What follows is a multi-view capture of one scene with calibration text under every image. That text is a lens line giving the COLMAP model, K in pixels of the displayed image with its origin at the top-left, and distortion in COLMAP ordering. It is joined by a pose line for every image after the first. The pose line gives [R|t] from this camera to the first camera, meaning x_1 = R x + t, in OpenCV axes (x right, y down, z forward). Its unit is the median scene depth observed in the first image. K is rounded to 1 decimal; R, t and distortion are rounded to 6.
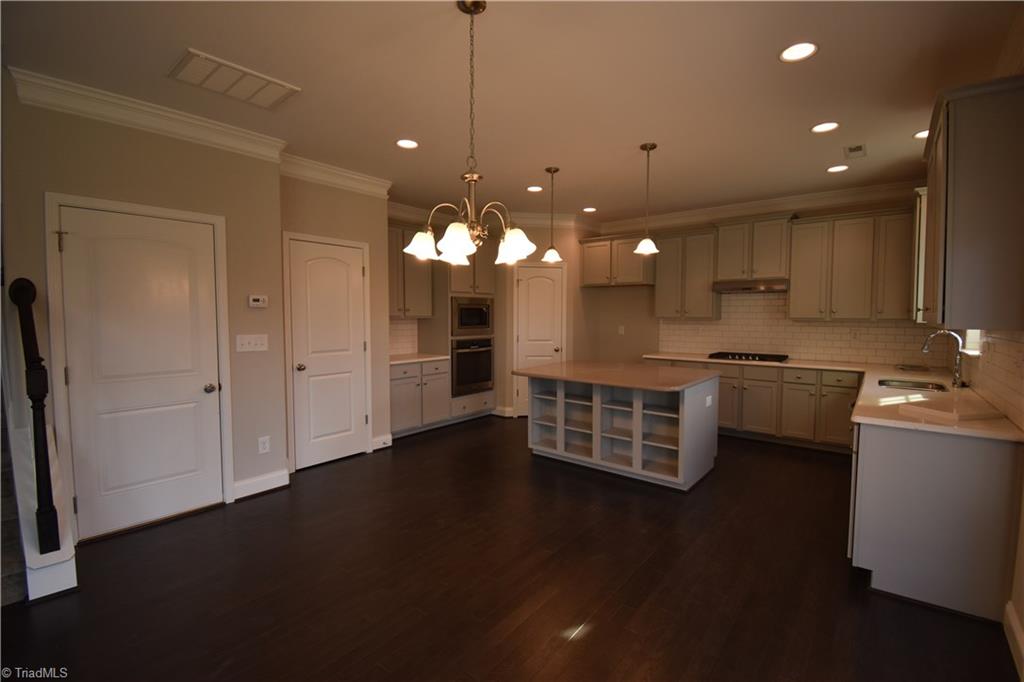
lens RADIAL K [[458.3, 0, 513.1], [0, 458.3, 341.2], [0, 0, 1]] dist [0.005993, -0.017079]
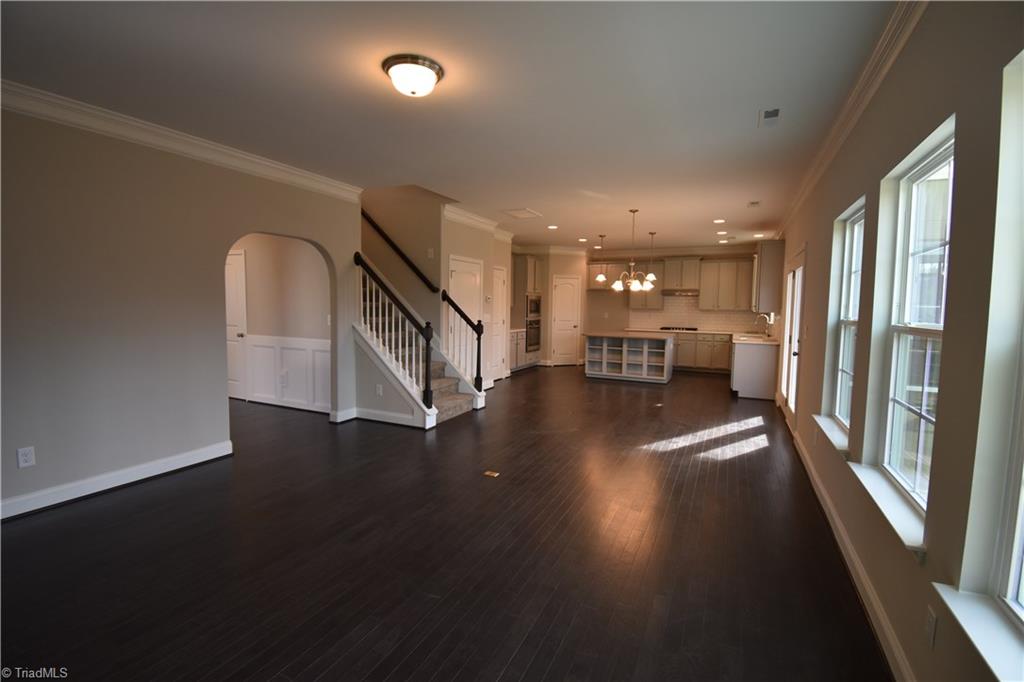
lens RADIAL K [[458.3, 0, 510.2], [0, 458.3, 345.5], [0, 0, 1]] dist [0.005993, -0.017079]
pose [[0.974273, -0.008568, 0.225207, -0.710373], [0.001903, 0.999554, 0.029798, 0.051421], [-0.225362, -0.028603, 0.973855, -0.837708]]
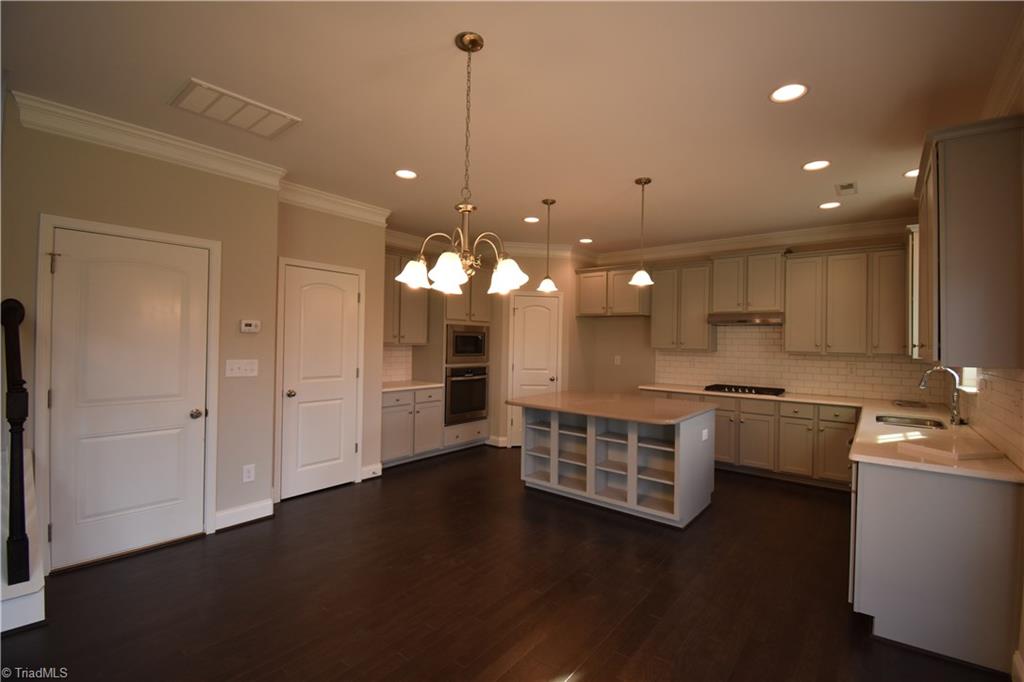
lens RADIAL K [[458.3, 0, 512.7], [0, 458.3, 340.5], [0, 0, 1]] dist [0.005993, -0.017079]
pose [[0.999853, 0.016726, 0.003831, 0.006230], [-0.016459, 0.997980, -0.061354, -0.003353], [-0.004849, 0.061282, 0.998109, 0.006684]]
